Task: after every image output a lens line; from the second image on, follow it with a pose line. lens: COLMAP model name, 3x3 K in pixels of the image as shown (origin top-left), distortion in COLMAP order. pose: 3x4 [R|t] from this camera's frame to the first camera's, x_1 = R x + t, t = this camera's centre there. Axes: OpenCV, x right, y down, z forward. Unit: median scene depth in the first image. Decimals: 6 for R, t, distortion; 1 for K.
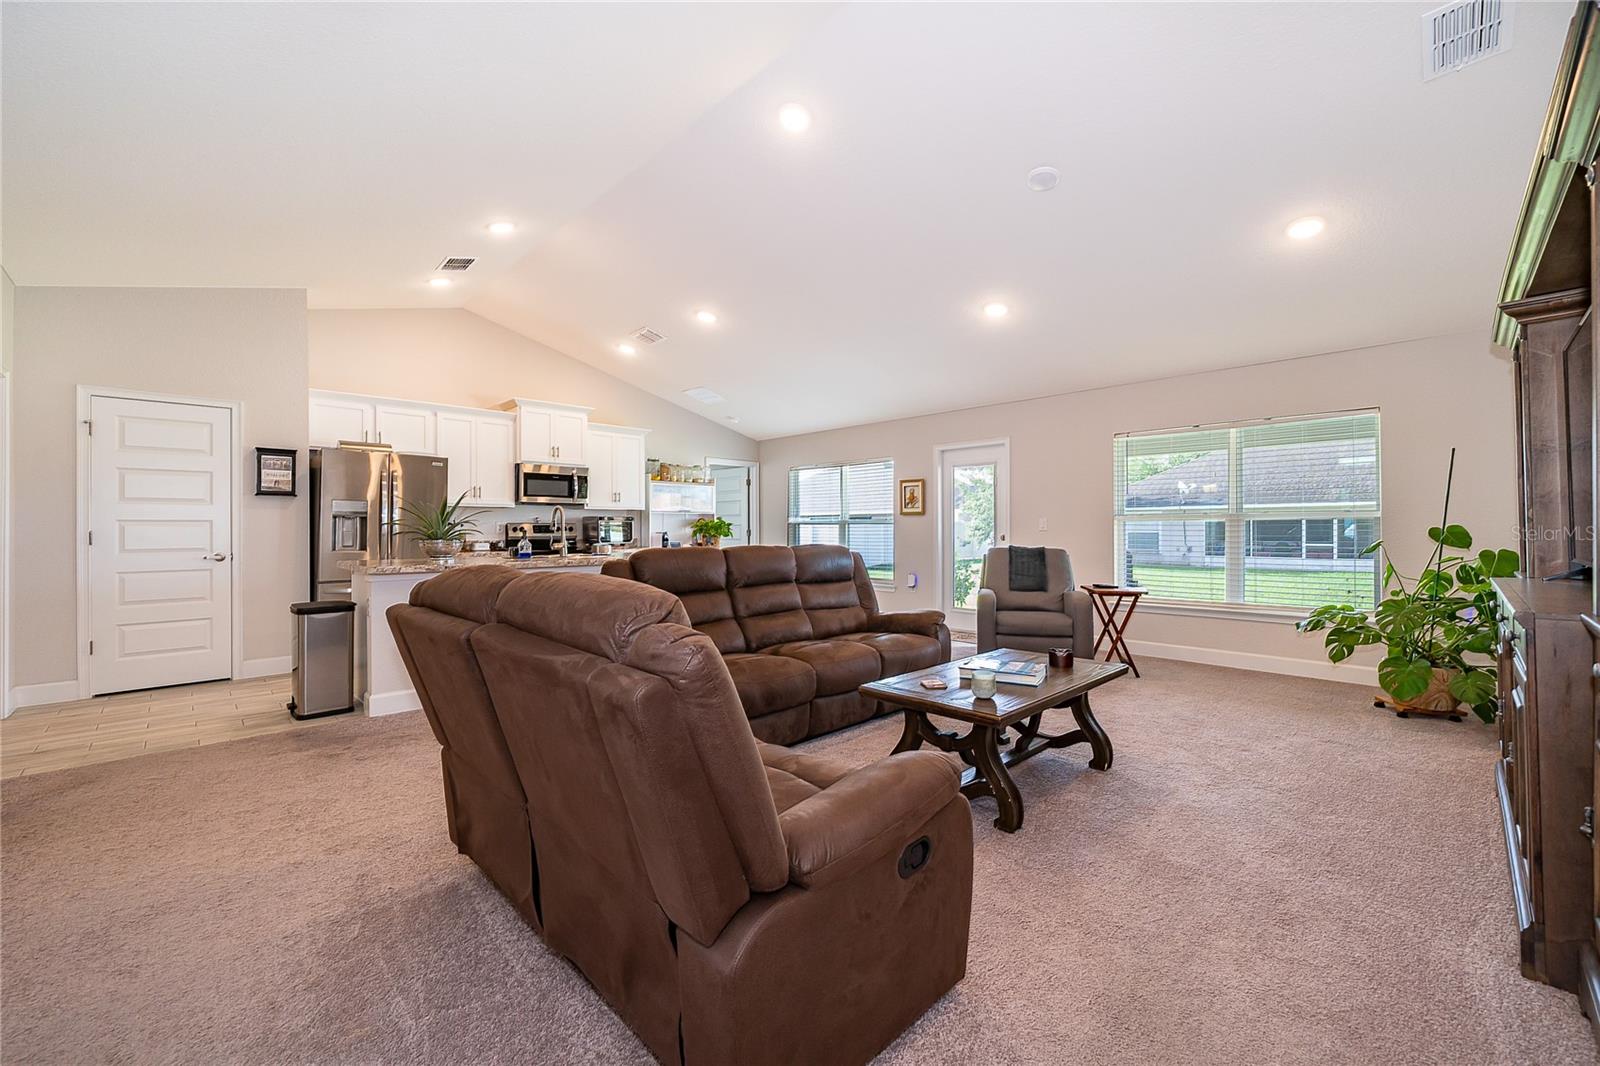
lens RADIAL K [[643.8, 0, 803.0], [0, 643.8, 526.7], [0, 0, 1]] dist [0.001898, 0.001026]
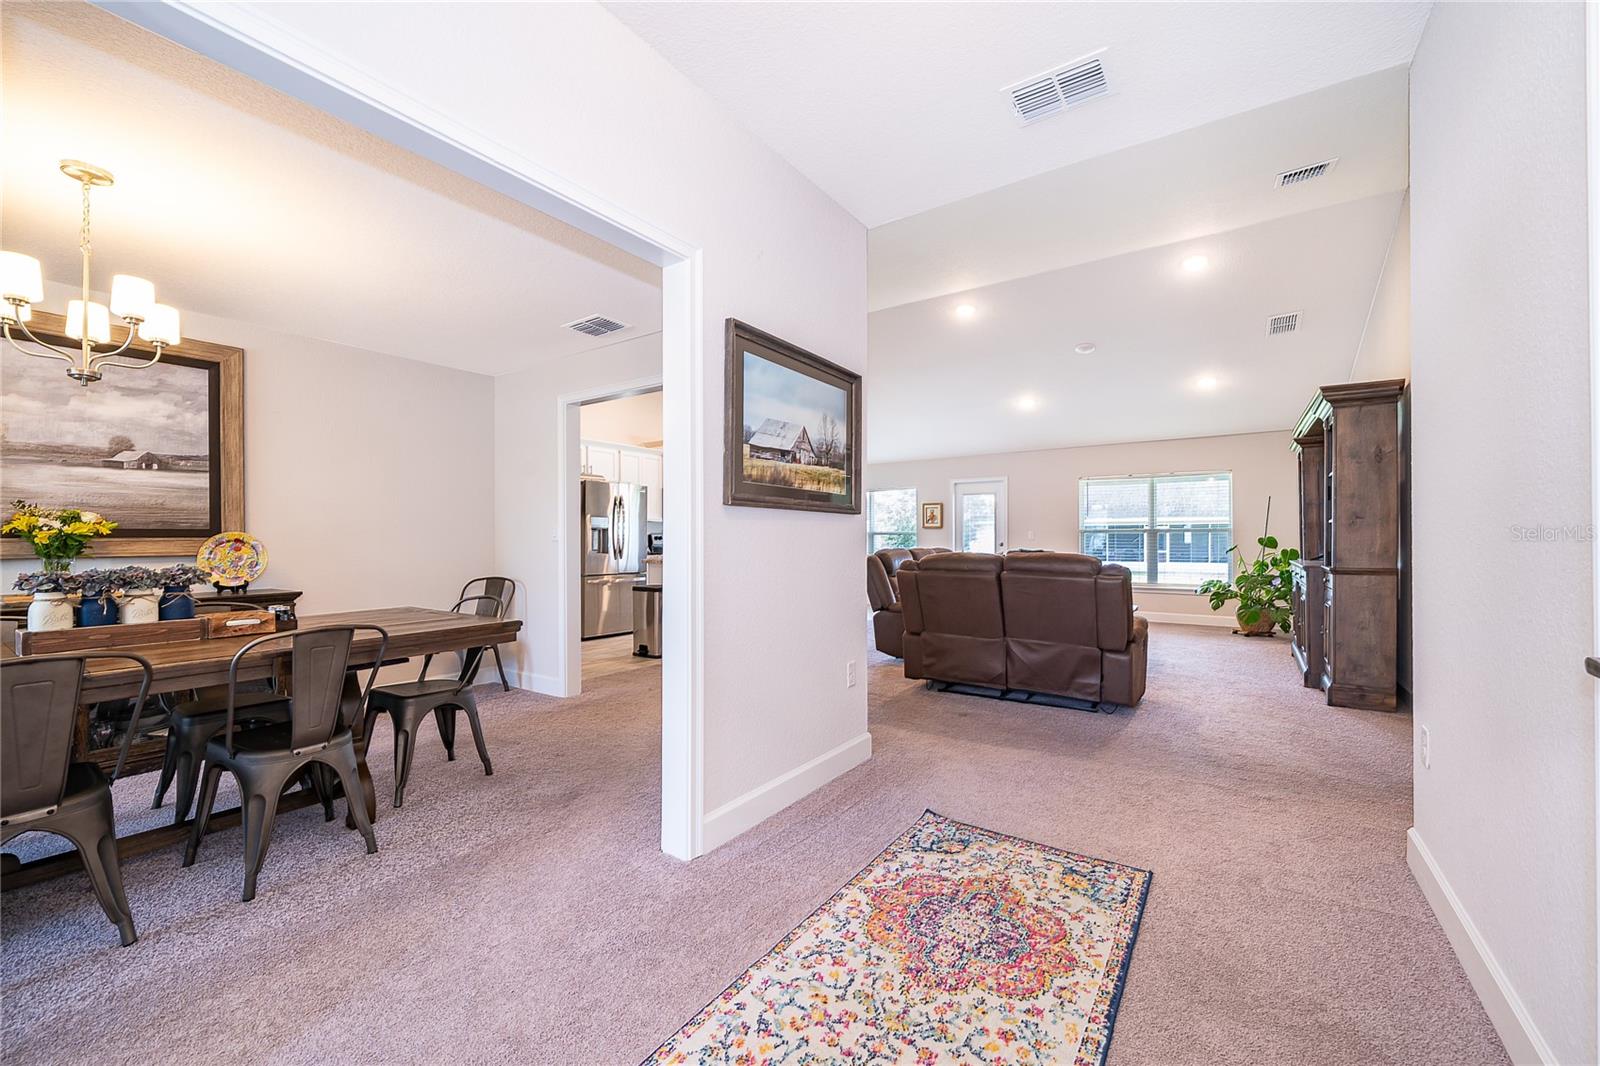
lens RADIAL K [[643.8, 0, 804.4], [0, 643.8, 540.9], [0, 0, 1]] dist [0.001898, 0.001026]
pose [[0.980784, 0.000073, 0.195099, -0.726494], [-0.001564, 0.999971, 0.007485, -0.002122], [-0.195093, -0.007646, 0.980755, -0.612988]]
